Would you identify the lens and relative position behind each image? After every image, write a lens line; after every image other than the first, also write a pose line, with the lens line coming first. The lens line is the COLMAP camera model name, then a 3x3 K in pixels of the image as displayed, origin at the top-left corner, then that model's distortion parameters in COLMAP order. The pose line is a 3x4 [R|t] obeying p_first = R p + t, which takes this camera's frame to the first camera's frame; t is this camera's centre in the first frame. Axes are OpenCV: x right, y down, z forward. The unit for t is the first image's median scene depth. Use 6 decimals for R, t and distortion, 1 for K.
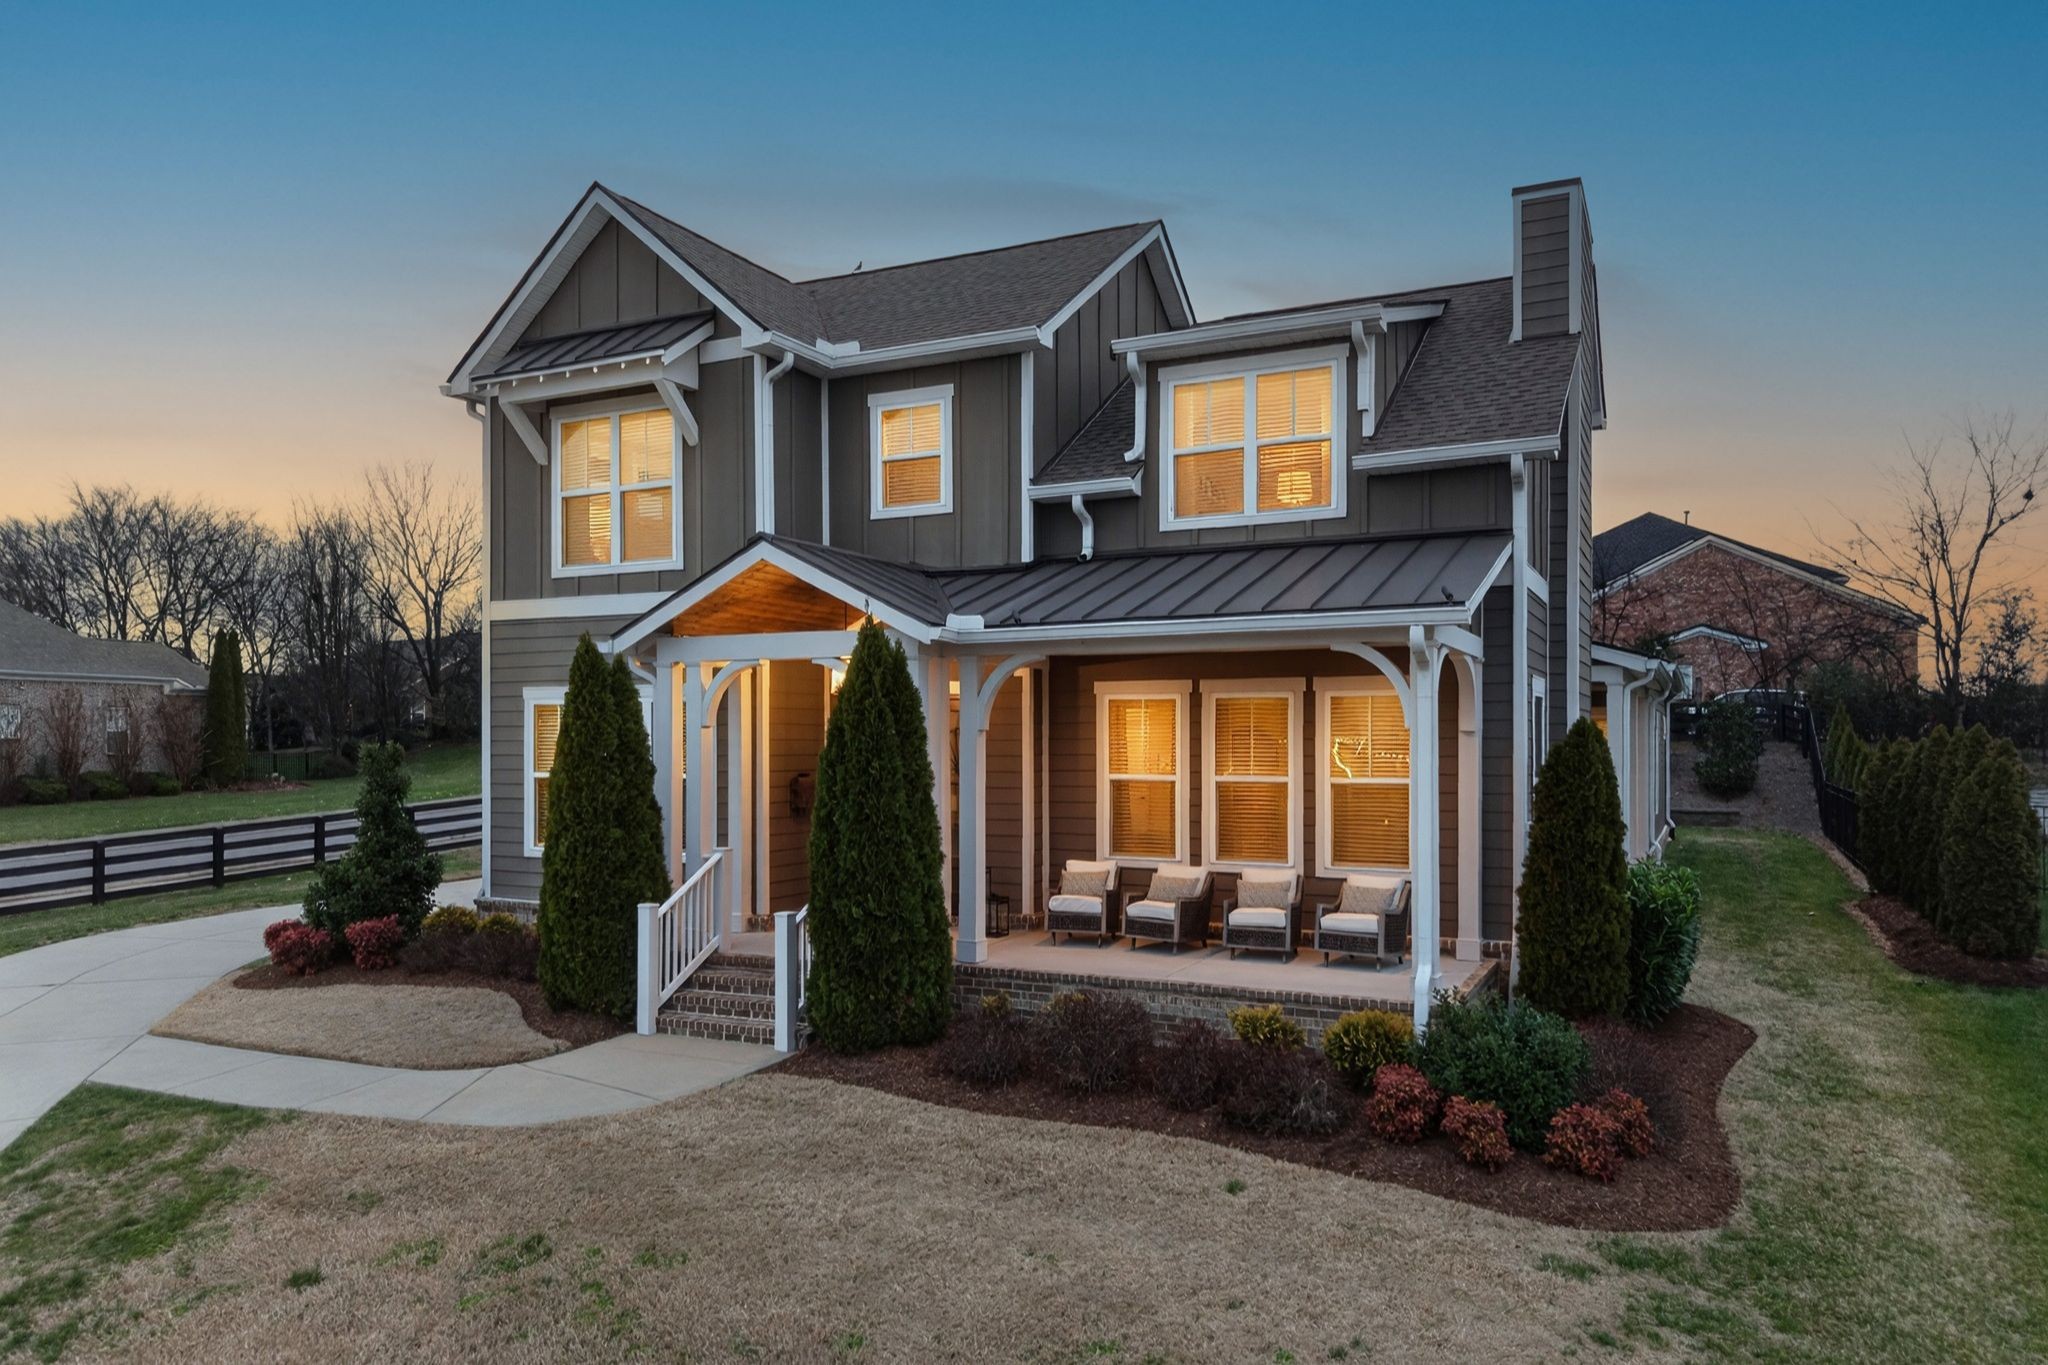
lens RADIAL K [[1440.6, 0, 1020.4], [0, 1440.6, 732.5], [0, 0, 1]] dist [0.015932, -0.023690]
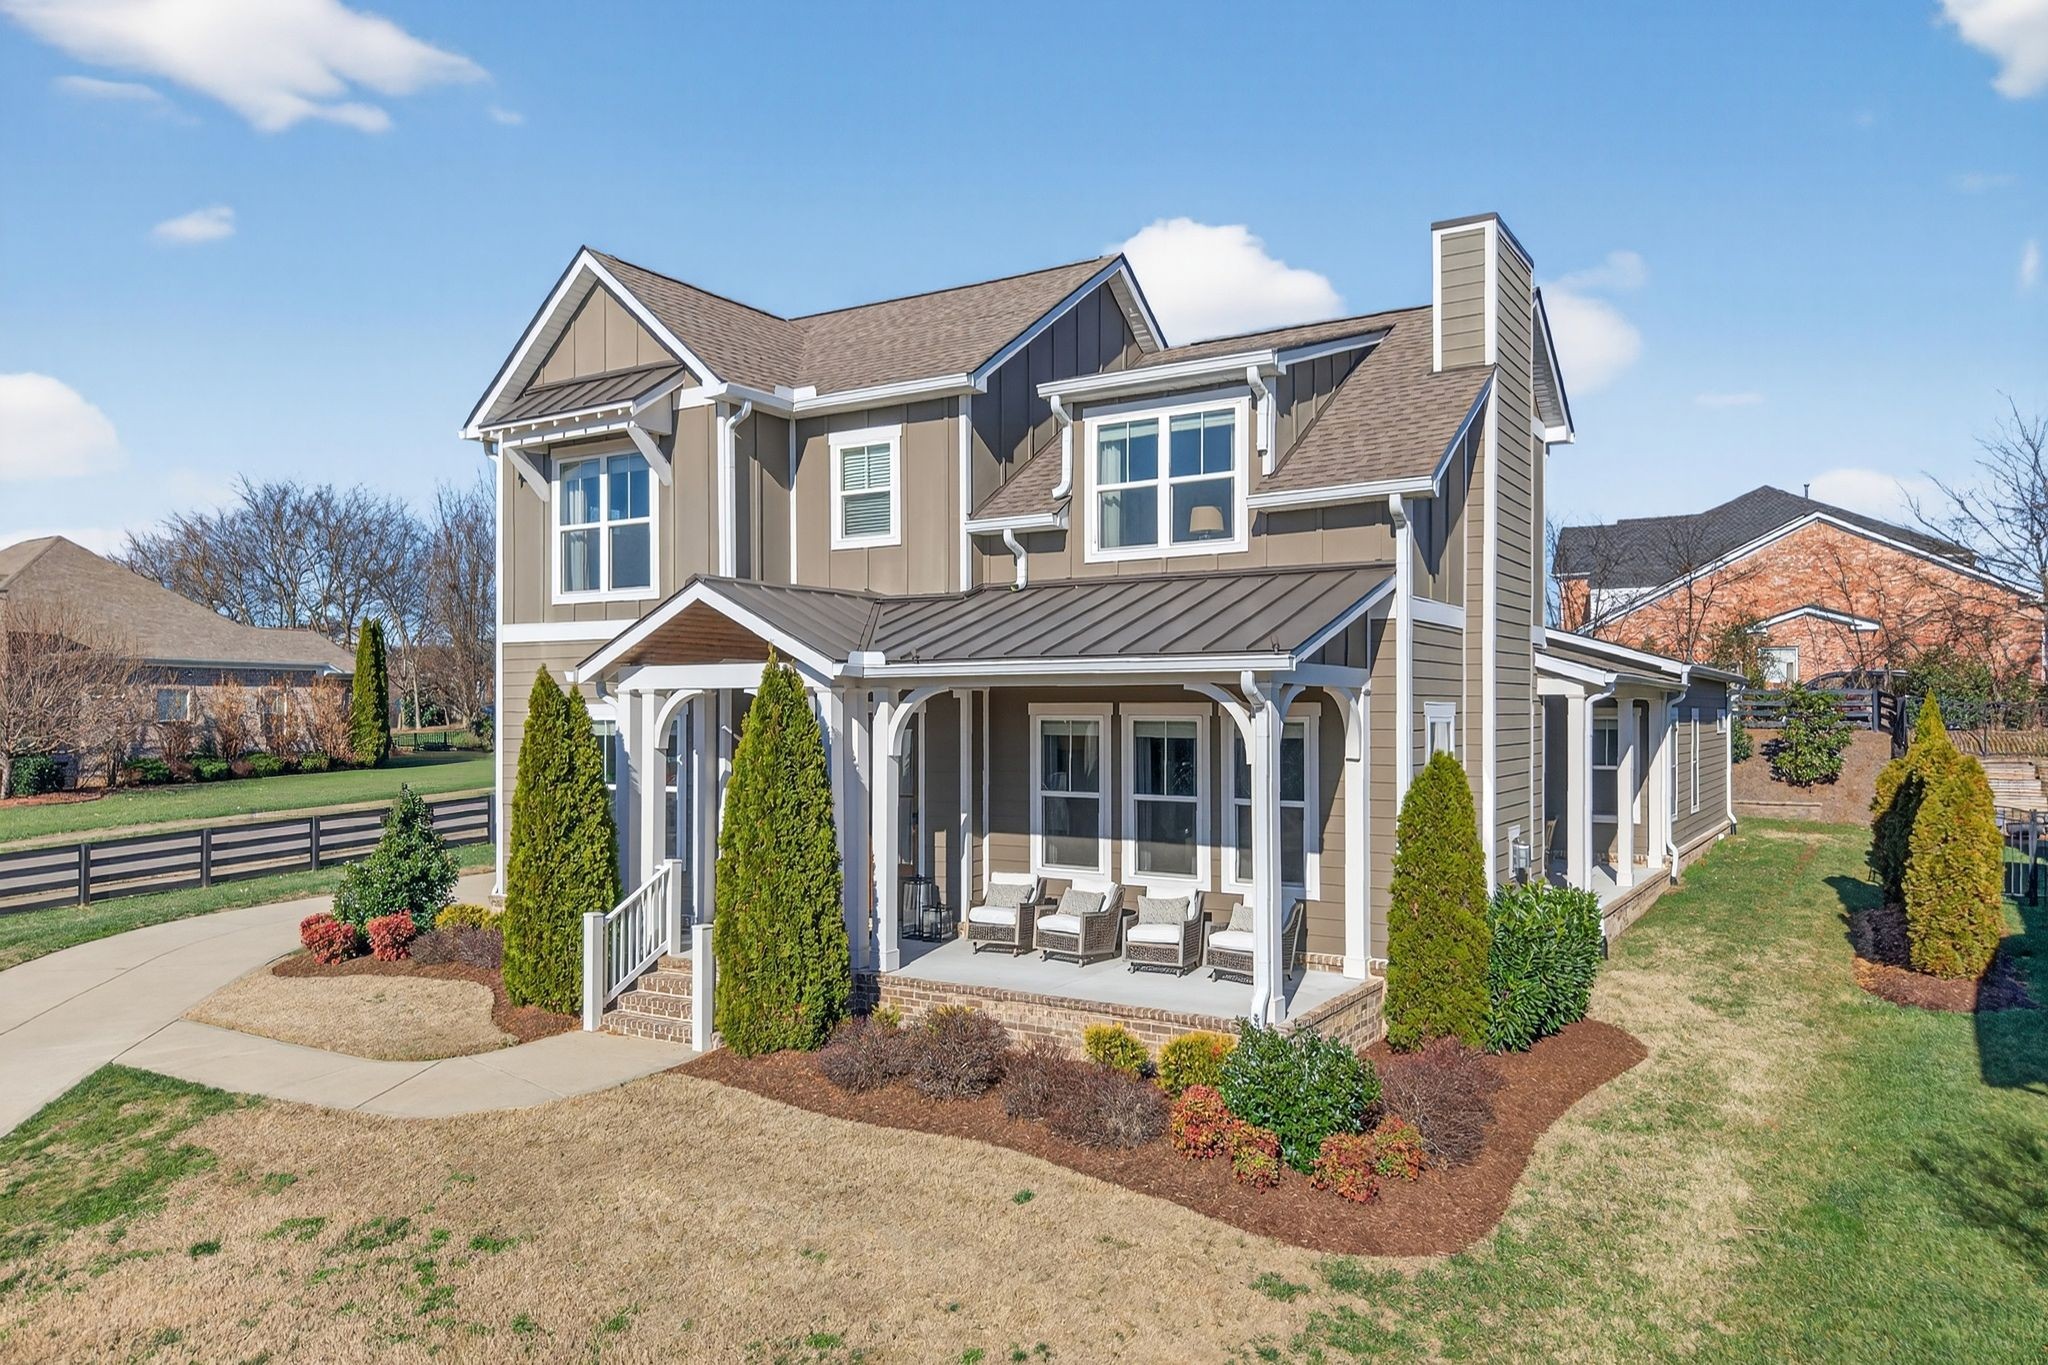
lens RADIAL K [[1440.6, 0, 1019.0], [0, 1440.6, 694.8], [0, 0, 1]] dist [0.015932, -0.023690]
pose [[0.994160, -0.000783, -0.107912, 0.177401], [0.000426, 0.999994, -0.003331, -0.042389], [0.107914, 0.003266, 0.994155, -0.061856]]
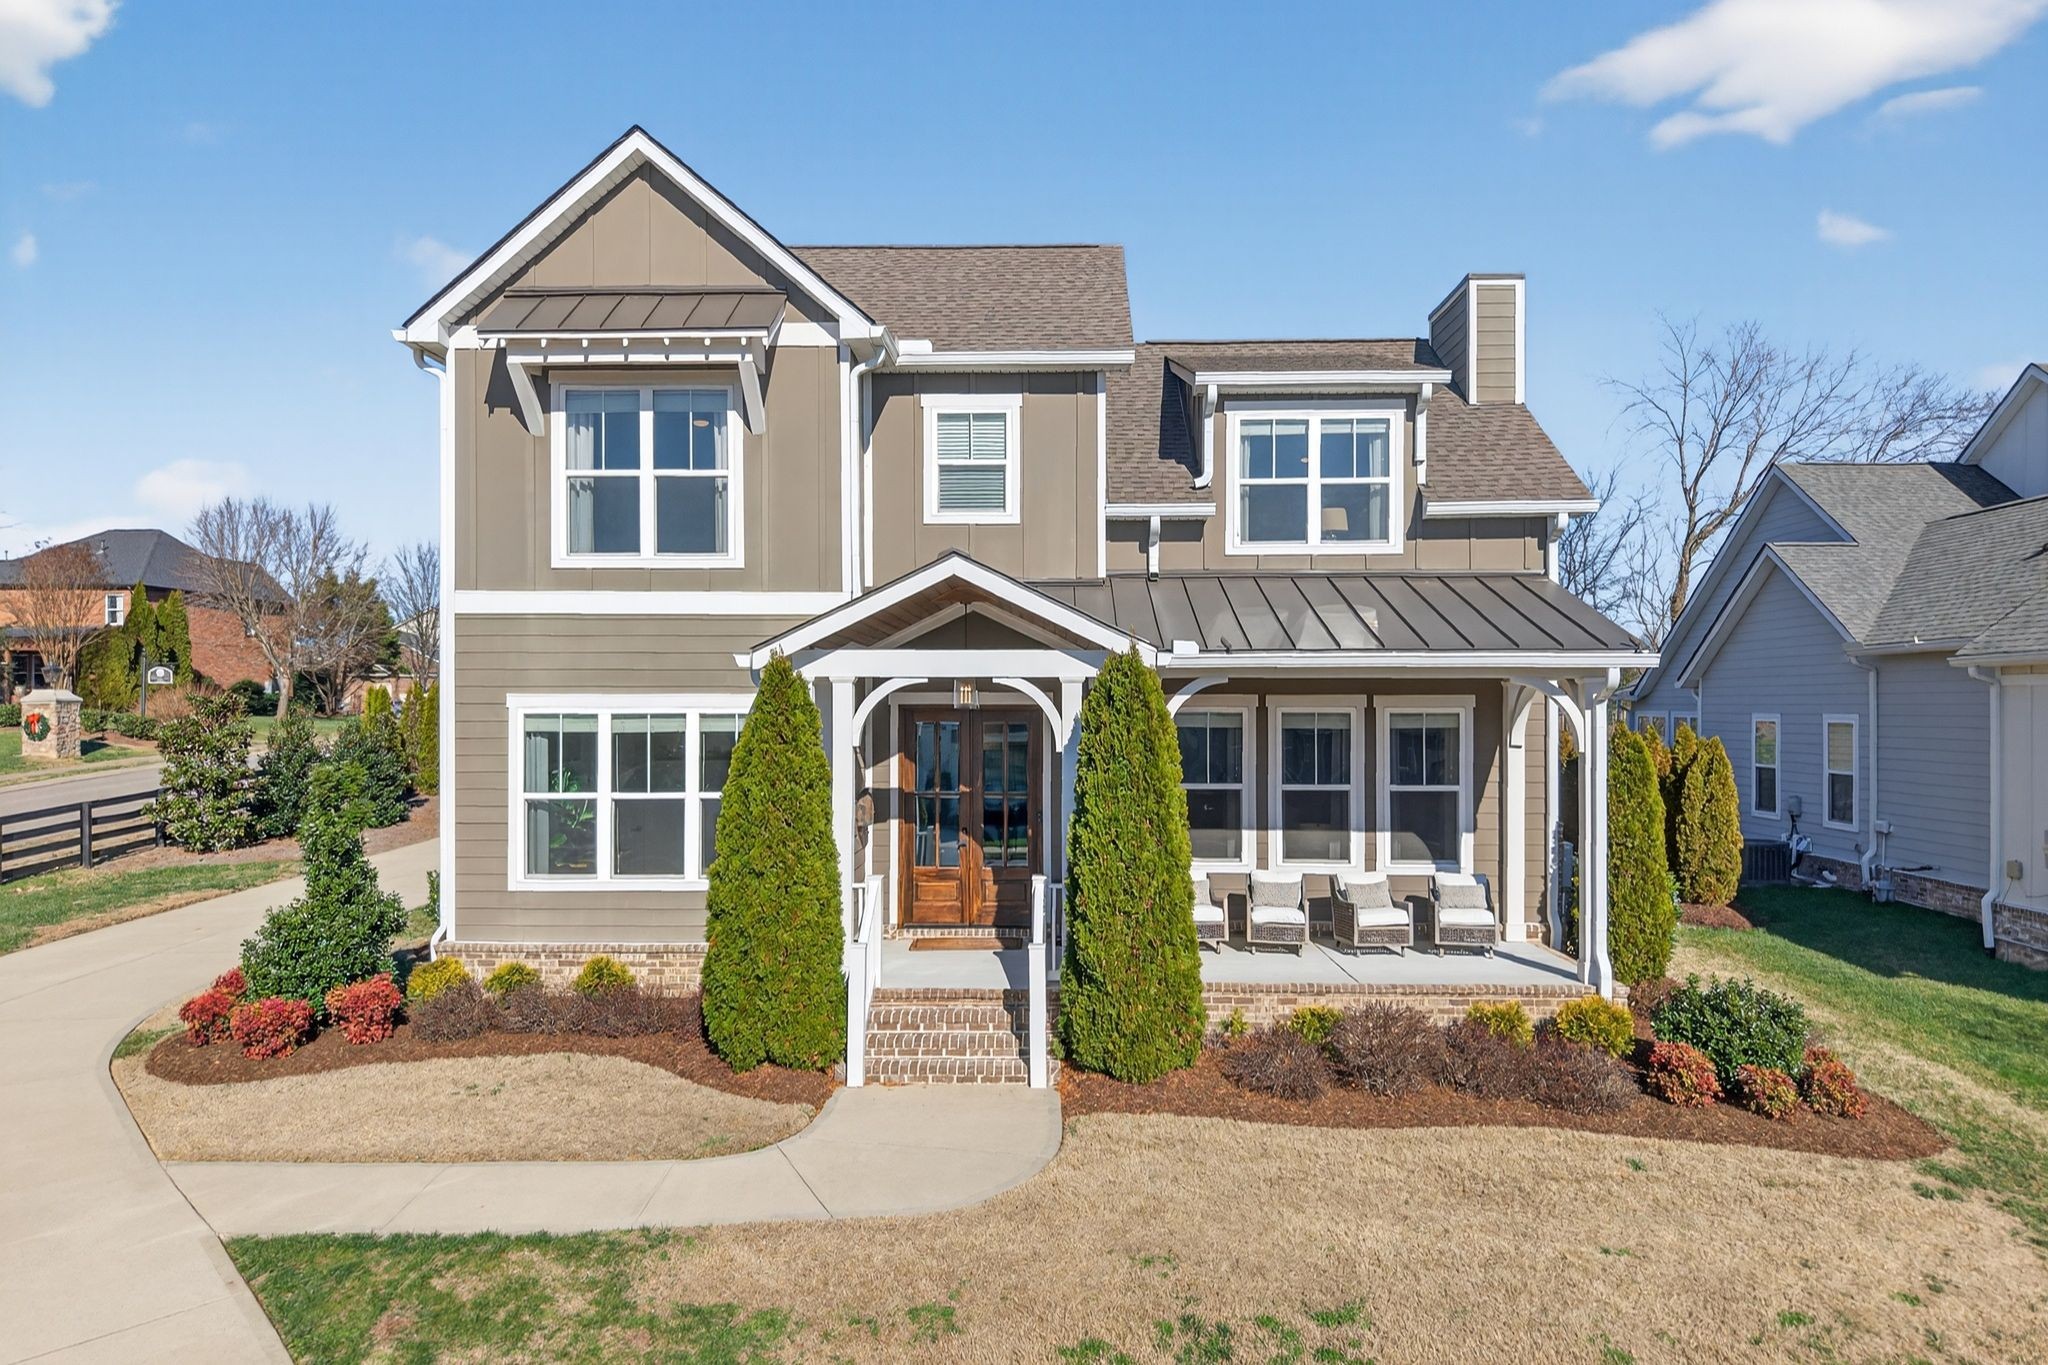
lens RADIAL K [[1440.6, 0, 1028.3], [0, 1440.6, 692.5], [0, 0, 1]] dist [0.015932, -0.023690]
pose [[0.901622, 0.003354, 0.432511, -0.535309], [-0.004582, 0.999988, 0.001797, -0.042954], [-0.432500, -0.003602, 0.901627, 0.114742]]
